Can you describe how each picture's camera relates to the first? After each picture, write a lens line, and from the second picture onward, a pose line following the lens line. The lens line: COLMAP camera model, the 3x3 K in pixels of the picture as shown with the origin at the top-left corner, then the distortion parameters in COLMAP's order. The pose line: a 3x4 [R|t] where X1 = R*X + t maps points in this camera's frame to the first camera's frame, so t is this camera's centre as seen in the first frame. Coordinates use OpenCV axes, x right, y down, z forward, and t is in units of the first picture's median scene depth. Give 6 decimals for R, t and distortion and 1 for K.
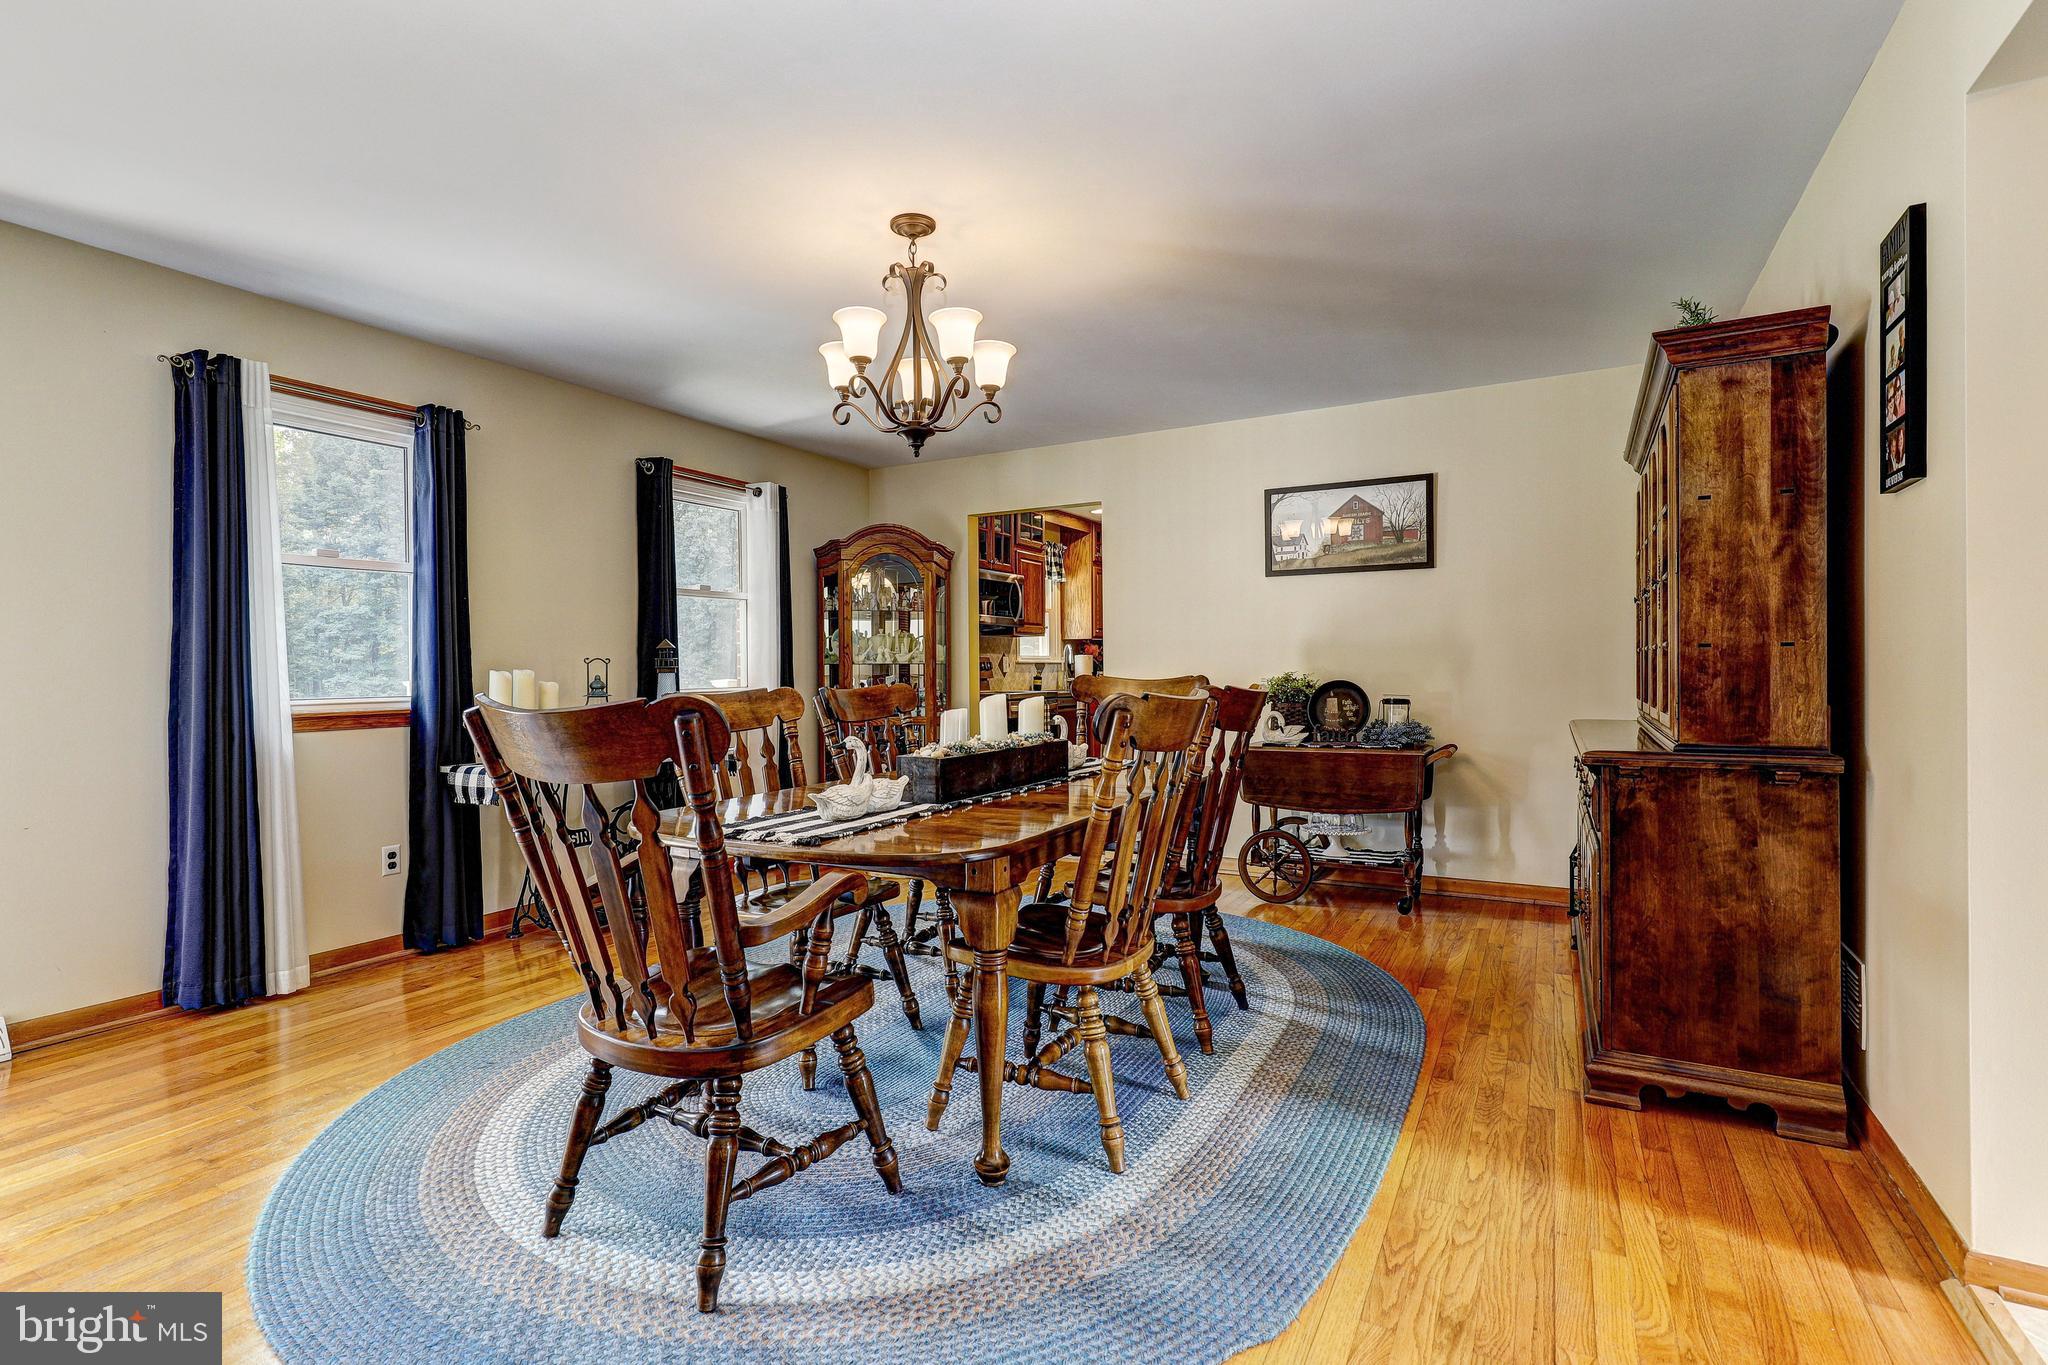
lens RADIAL K [[923.7, 0, 1059.7], [0, 923.7, 668.4], [0, 0, 1]] dist [0.002942, 0.000040]
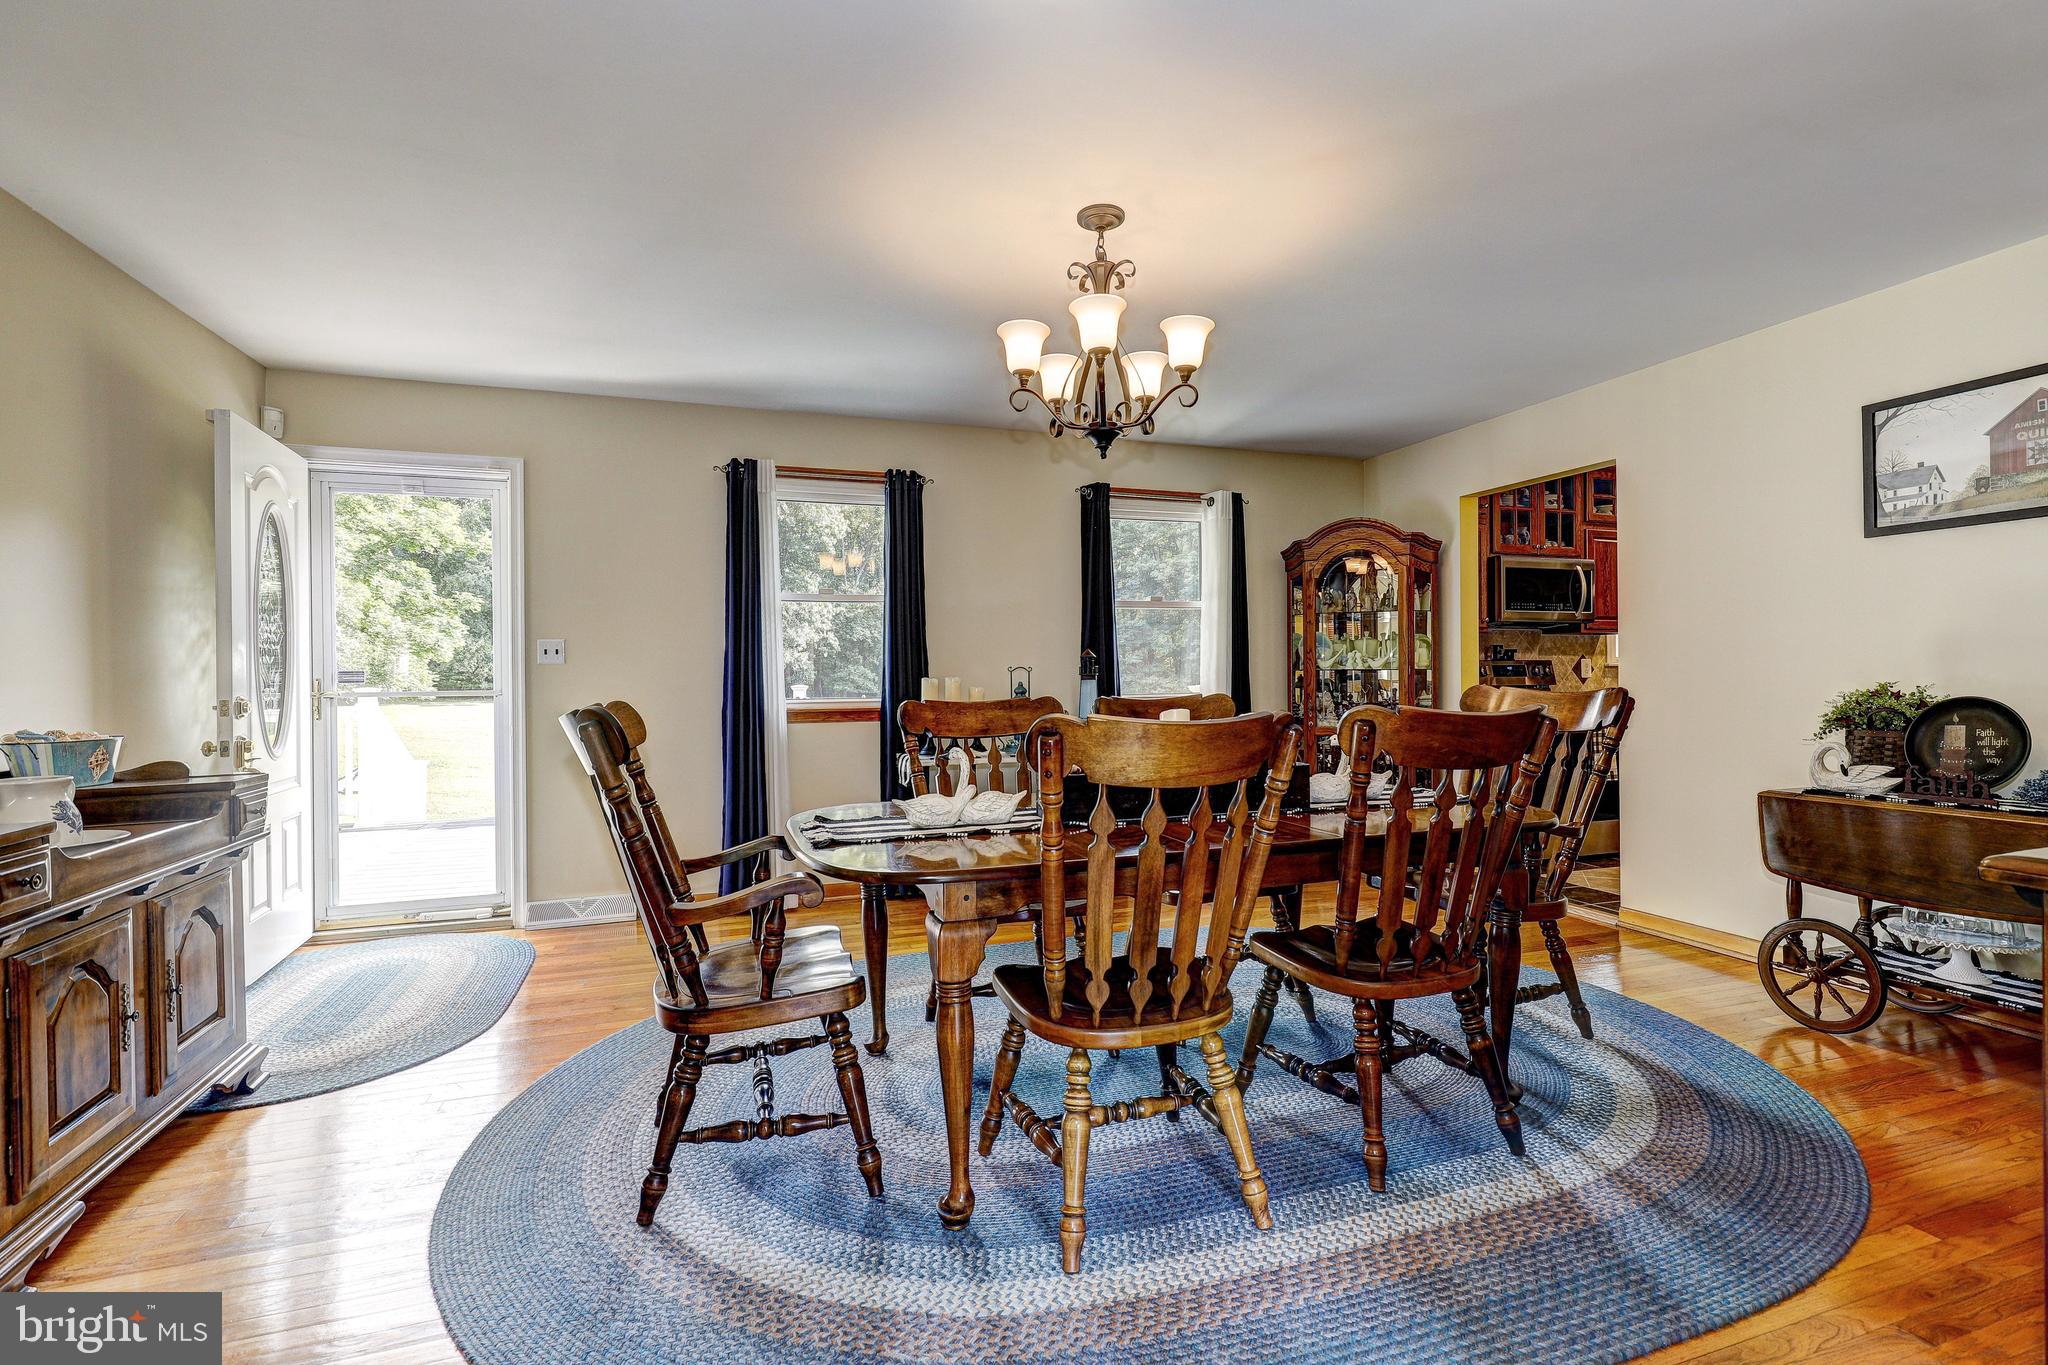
lens RADIAL K [[923.7, 0, 1078.3], [0, 923.7, 678.7], [0, 0, 1]] dist [0.002942, 0.000040]
pose [[0.758828, 0.005073, -0.651271, 0.258229], [0.001167, 0.999957, 0.009149, -0.005745], [0.651290, -0.007703, 0.758790, 0.147456]]
